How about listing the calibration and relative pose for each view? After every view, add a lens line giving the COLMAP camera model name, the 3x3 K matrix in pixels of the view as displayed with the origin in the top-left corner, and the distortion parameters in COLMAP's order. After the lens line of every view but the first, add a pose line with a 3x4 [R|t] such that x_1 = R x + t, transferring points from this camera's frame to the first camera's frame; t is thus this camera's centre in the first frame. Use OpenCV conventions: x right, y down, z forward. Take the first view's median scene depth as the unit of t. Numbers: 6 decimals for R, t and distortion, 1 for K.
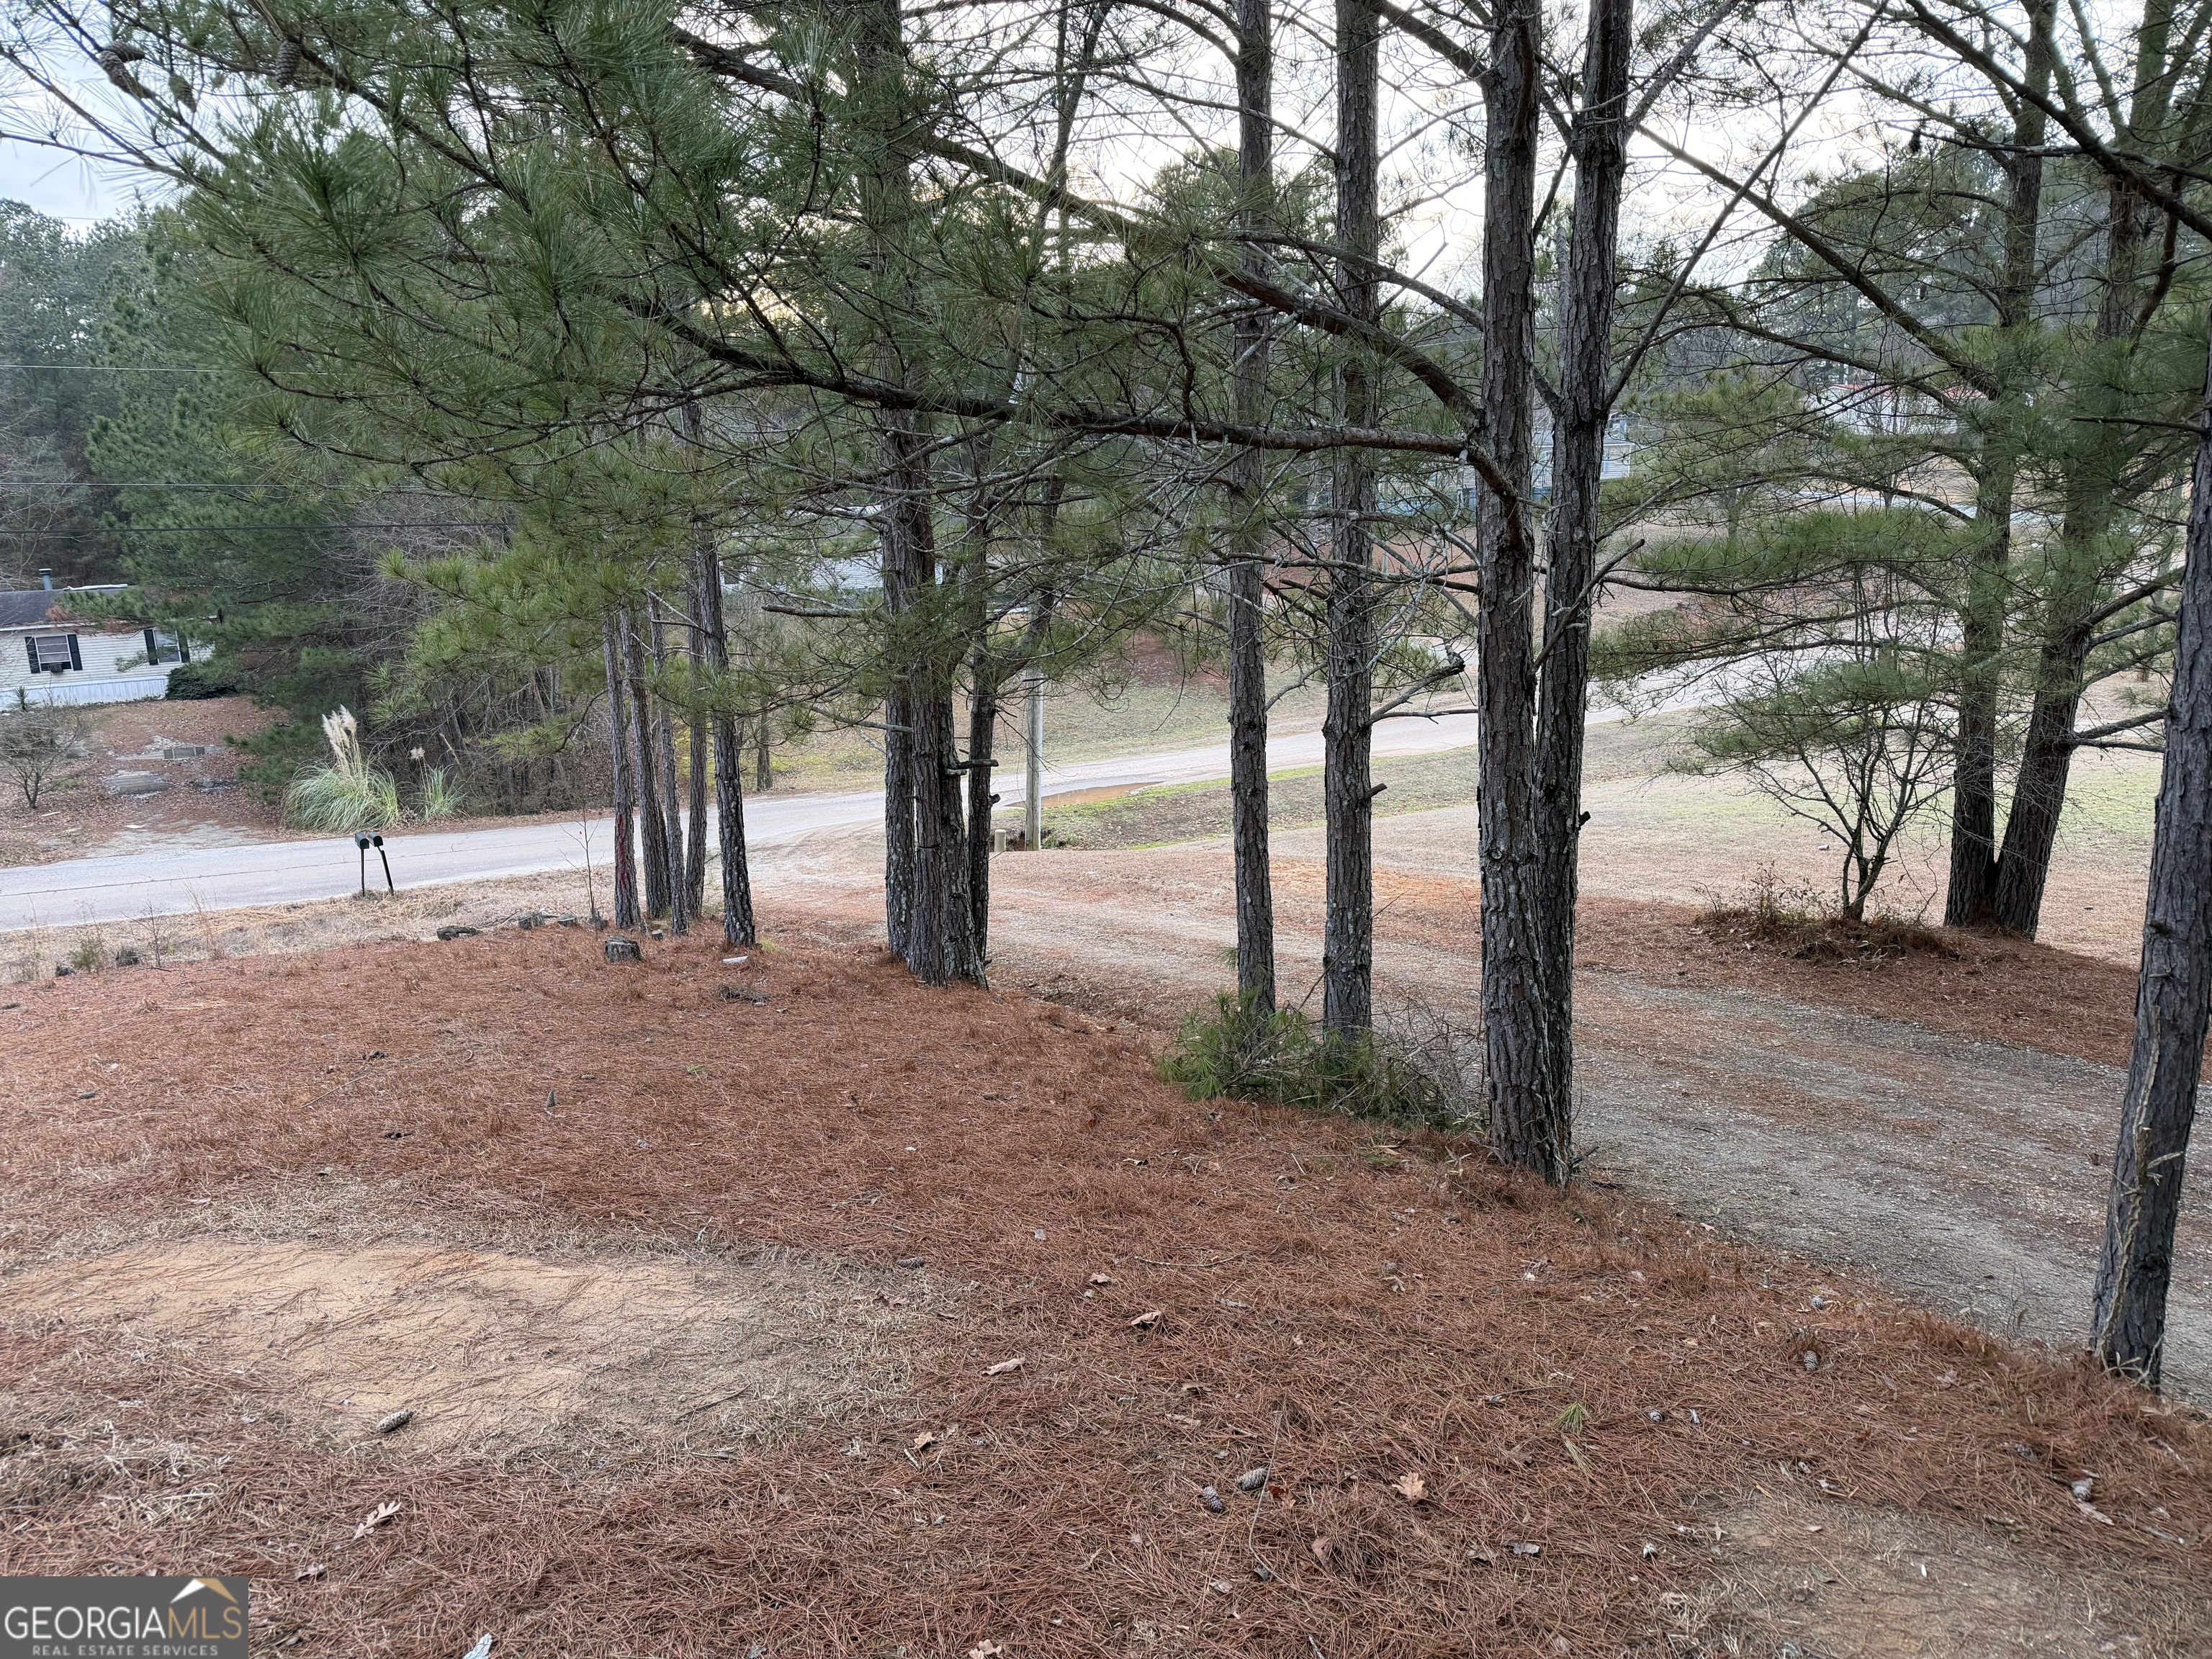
lens RADIAL K [[1519.2, 0, 1106.0], [0, 1519.2, 829.5], [0, 0, 1]] dist [0.085276, -0.101488]
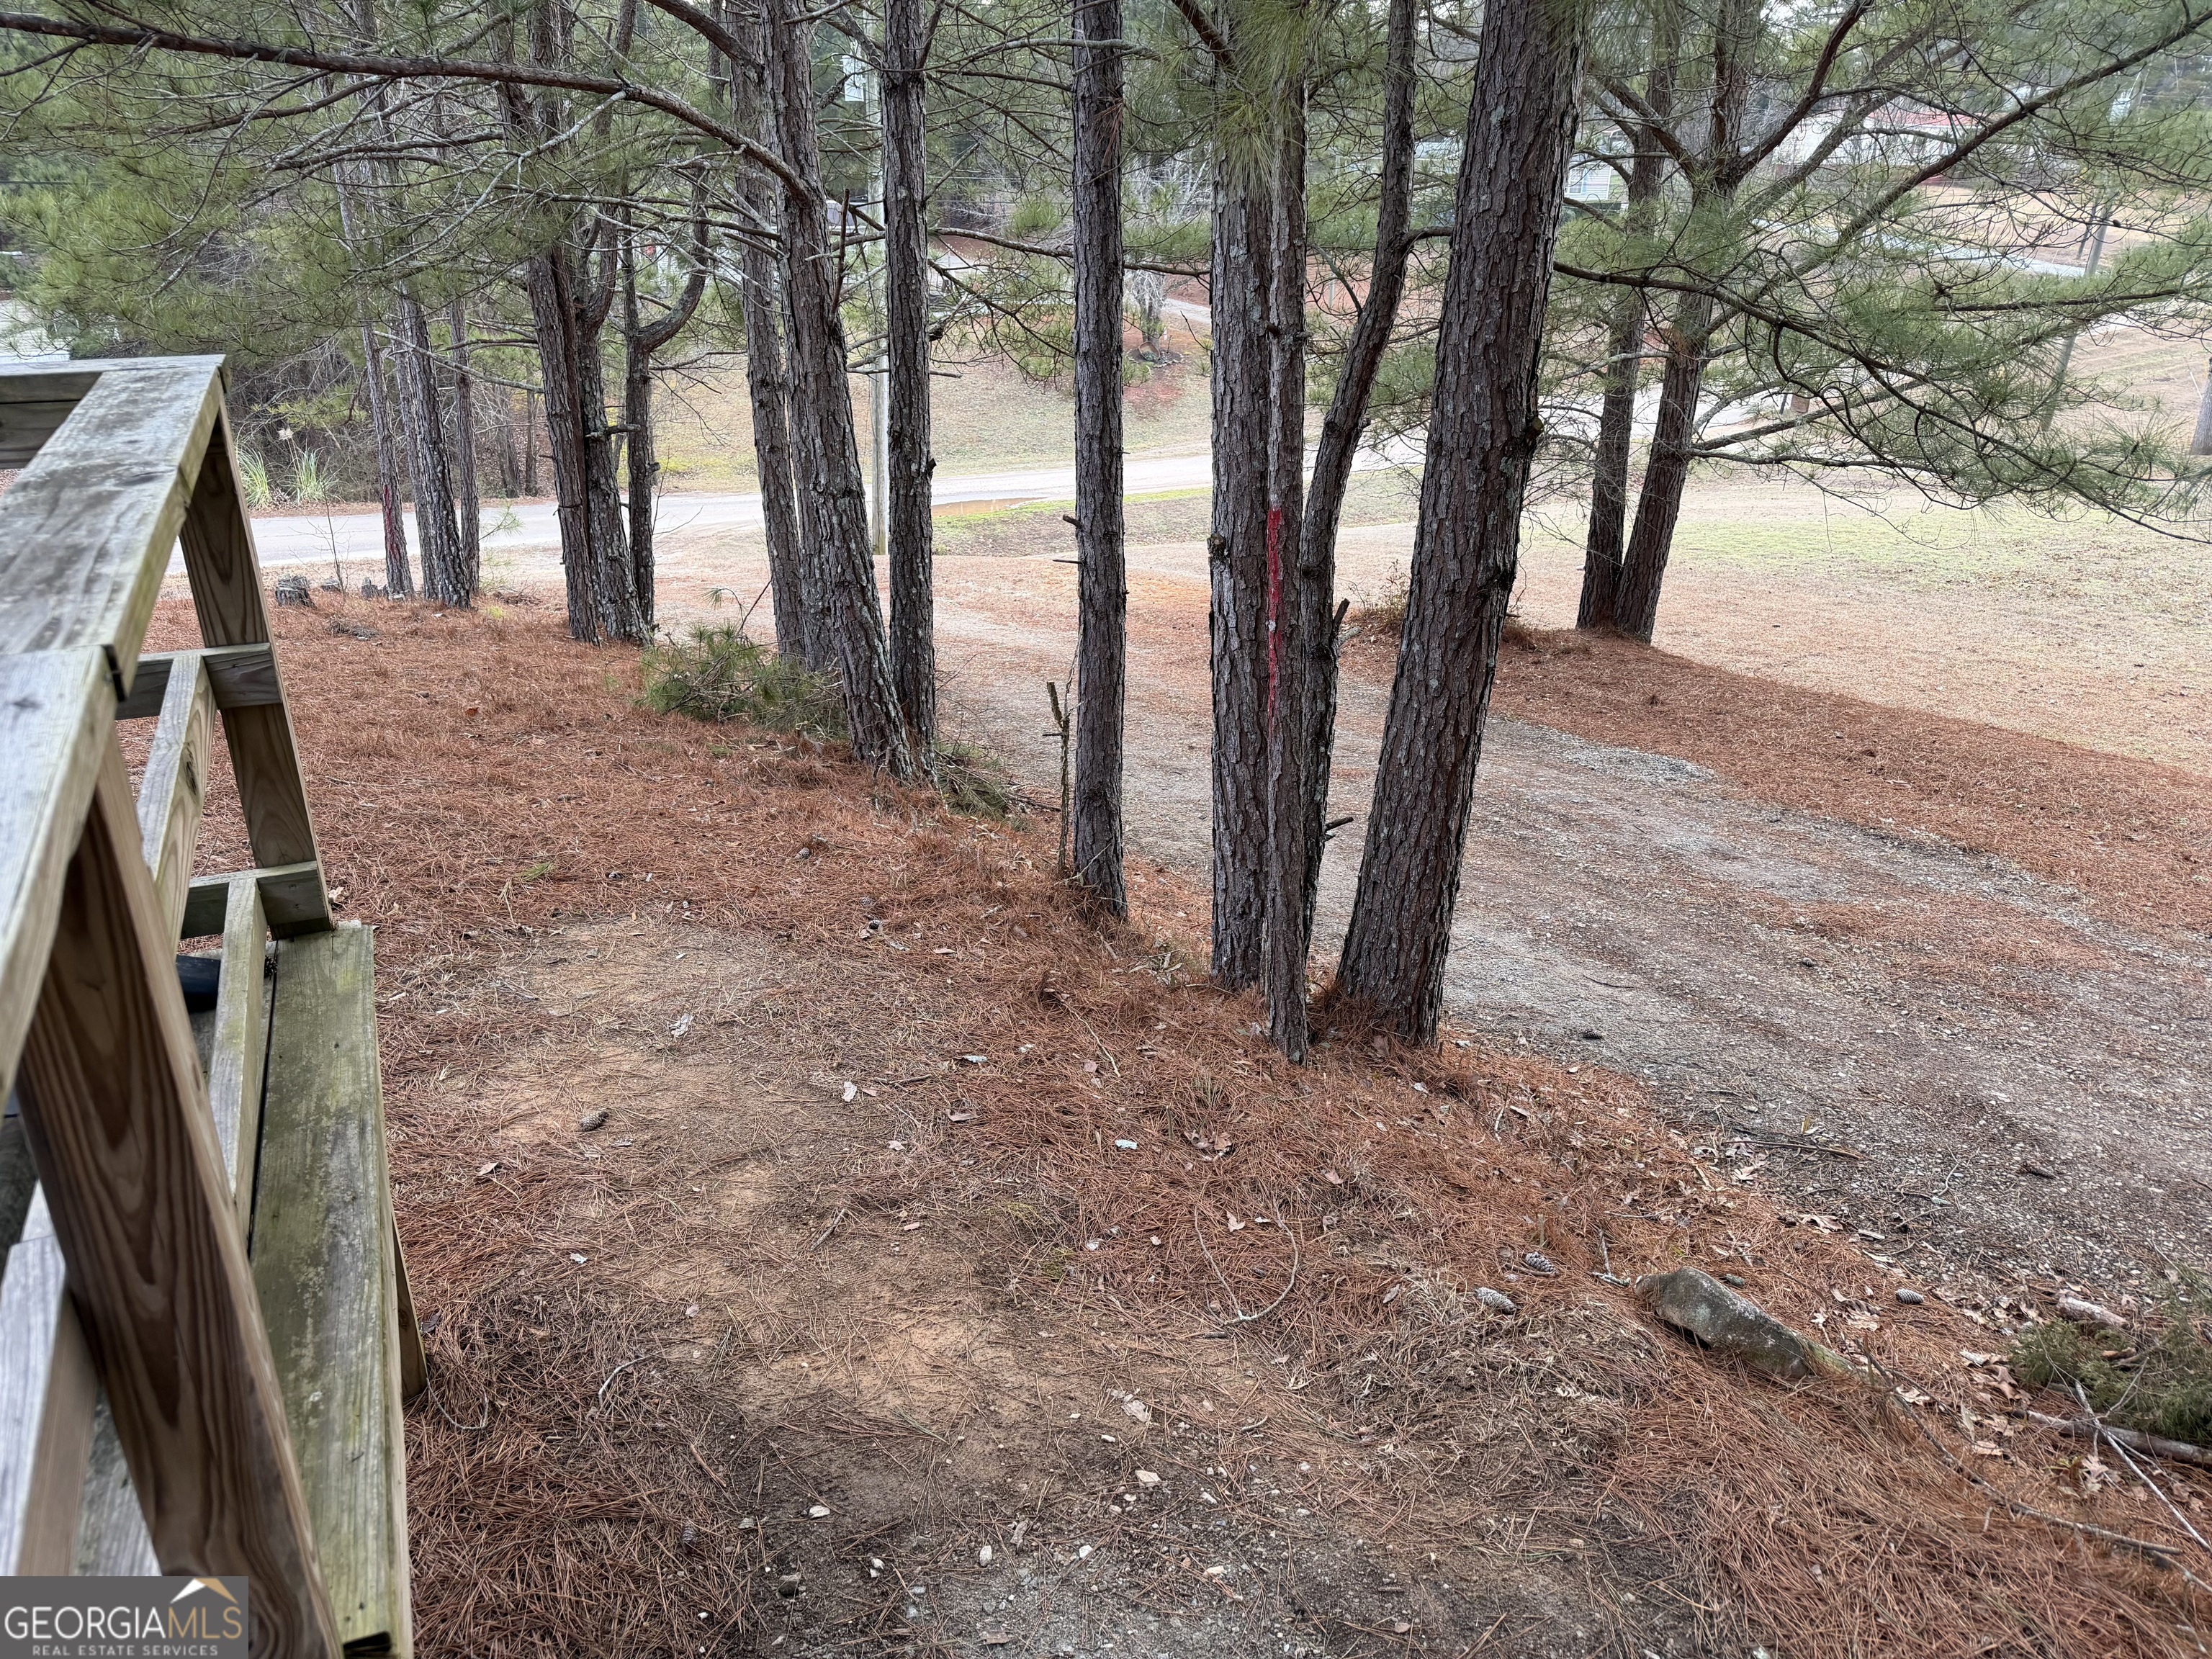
lens RADIAL K [[1519.2, 0, 1106.0], [0, 1519.2, 829.5], [0, 0, 1]] dist [0.085276, -0.101488]
pose [[0.999291, 0.034951, 0.014029, 0.209687], [-0.036846, 0.984374, 0.172190, 0.028575], [-0.007791, -0.172585, 0.984964, -0.078112]]
